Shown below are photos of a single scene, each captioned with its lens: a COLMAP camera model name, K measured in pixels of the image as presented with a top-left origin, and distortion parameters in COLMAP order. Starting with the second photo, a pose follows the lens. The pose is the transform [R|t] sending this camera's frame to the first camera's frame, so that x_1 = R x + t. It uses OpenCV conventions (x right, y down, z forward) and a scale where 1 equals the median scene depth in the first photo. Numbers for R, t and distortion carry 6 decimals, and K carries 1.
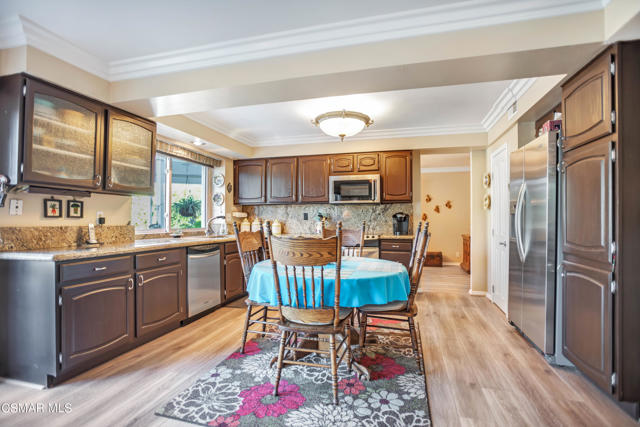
lens RADIAL K [[309.8, 0, 319.7], [0, 309.8, 215.3], [0, 0, 1]] dist [0.020018, -0.001104]
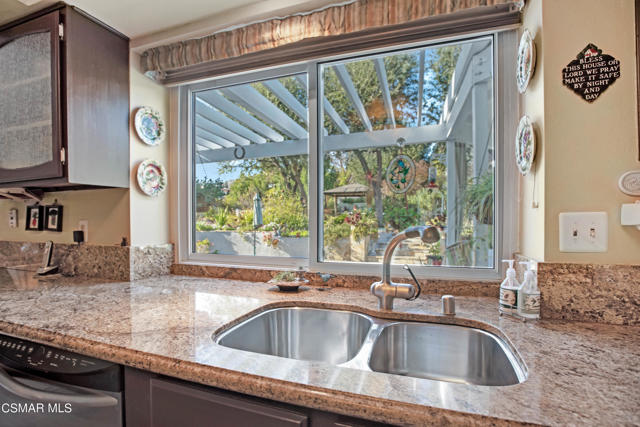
lens RADIAL K [[309.8, 0, 289.1], [0, 309.8, 225.4], [0, 0, 1]] dist [0.020018, -0.001104]
pose [[-0.119402, 0.007225, -0.992820, -0.178784], [0.009630, 0.999935, 0.006119, -0.003051], [0.992799, -0.008831, -0.119464, 1.566403]]
